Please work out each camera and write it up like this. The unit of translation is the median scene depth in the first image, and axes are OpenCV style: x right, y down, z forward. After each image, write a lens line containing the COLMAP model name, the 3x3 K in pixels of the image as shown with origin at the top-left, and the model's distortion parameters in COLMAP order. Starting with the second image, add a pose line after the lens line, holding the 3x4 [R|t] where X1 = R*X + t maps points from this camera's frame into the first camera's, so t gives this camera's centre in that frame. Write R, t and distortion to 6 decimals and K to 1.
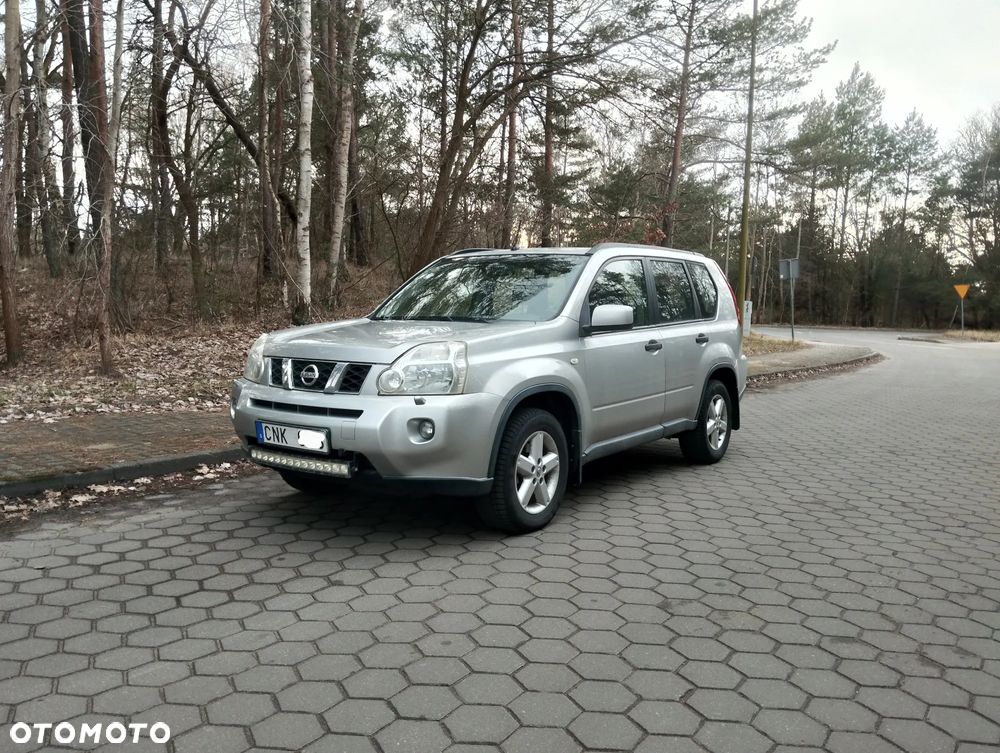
lens RADIAL K [[819.3, 0, 499.2], [0, 819.3, 374.9], [0, 0, 1]] dist [0.074657, -0.142042]
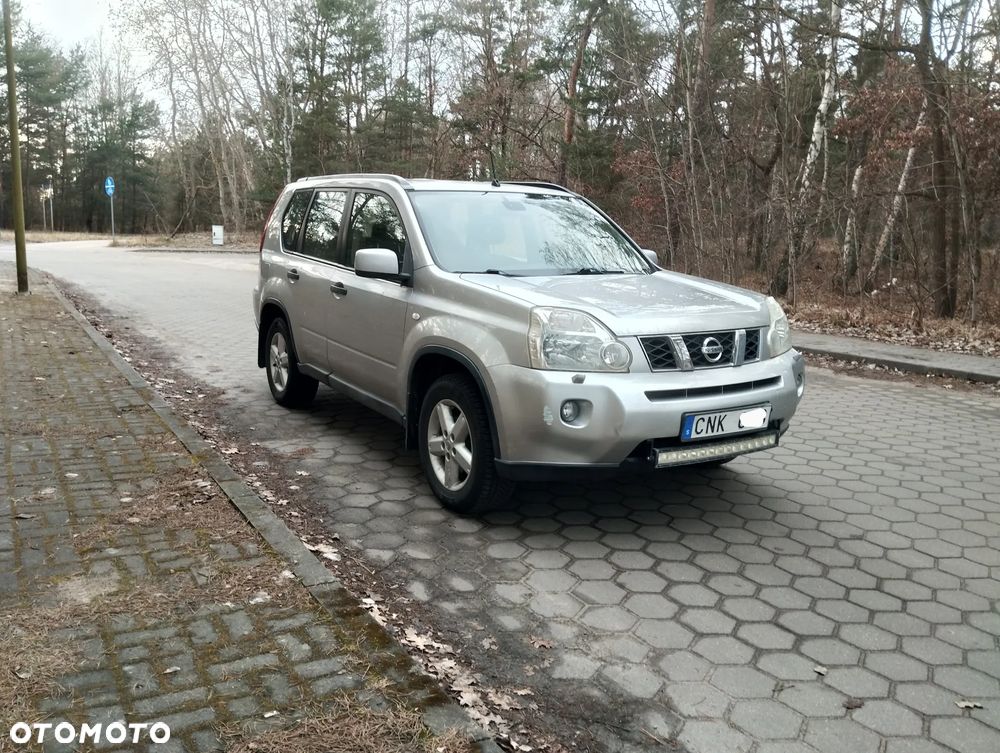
lens RADIAL K [[819.3, 0, 505.4], [0, 819.3, 371.3], [0, 0, 1]] dist [0.074657, -0.142042]
pose [[0.388139, -0.169163, 0.905943, -1.071349], [0.055817, 0.985520, 0.160108, -0.124912], [-0.919909, -0.011577, 0.391961, 0.829041]]
